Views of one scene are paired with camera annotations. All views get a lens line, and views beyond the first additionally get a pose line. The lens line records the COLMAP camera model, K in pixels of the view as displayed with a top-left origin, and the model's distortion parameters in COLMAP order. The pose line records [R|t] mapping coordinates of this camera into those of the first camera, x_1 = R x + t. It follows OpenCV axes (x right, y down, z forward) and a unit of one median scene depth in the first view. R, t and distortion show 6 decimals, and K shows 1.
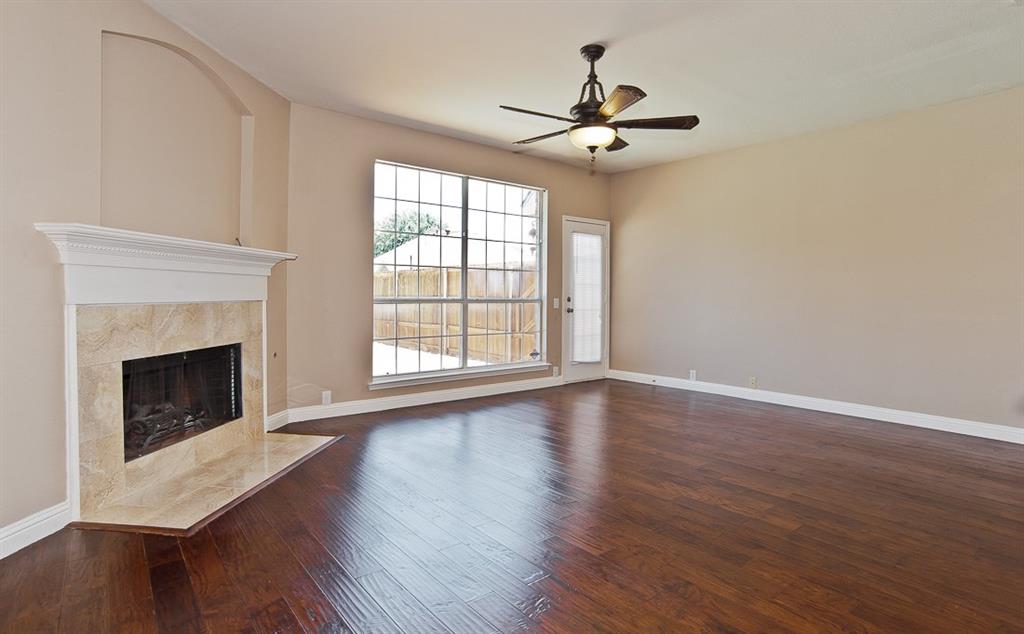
lens RADIAL K [[531.6, 0, 512.7], [0, 531.6, 299.1], [0, 0, 1]] dist [-0.030831, 0.000000]
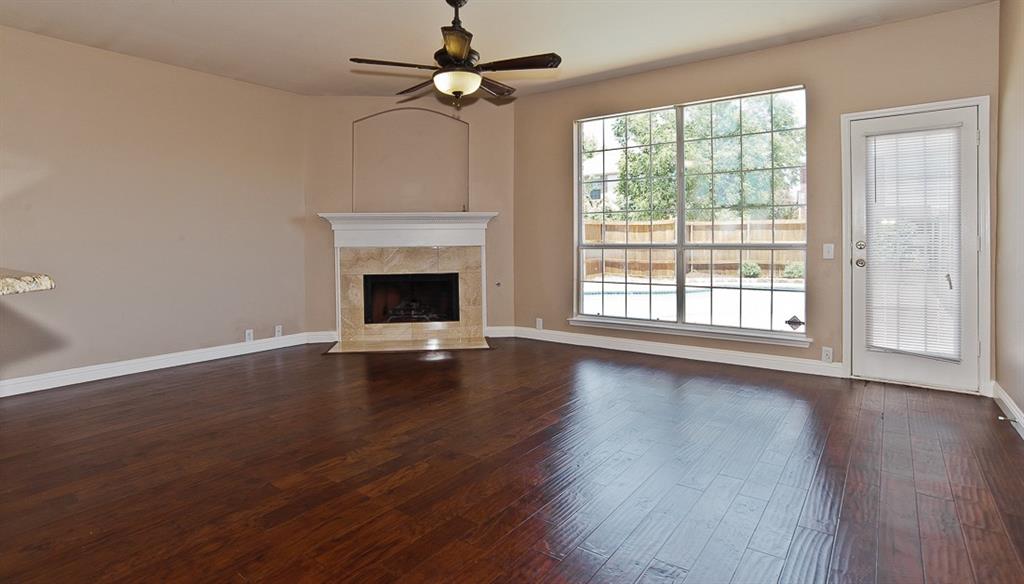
lens RADIAL K [[514.5, 0, 510.2], [0, 514.5, 250.4], [0, 0, 1]] dist [-0.045657, 0.000502]
pose [[0.239420, 0.010459, -0.970860, 0.986914], [0.000922, 0.999939, 0.011000, -0.000388], [0.970916, -0.003529, 0.239396, 0.773315]]
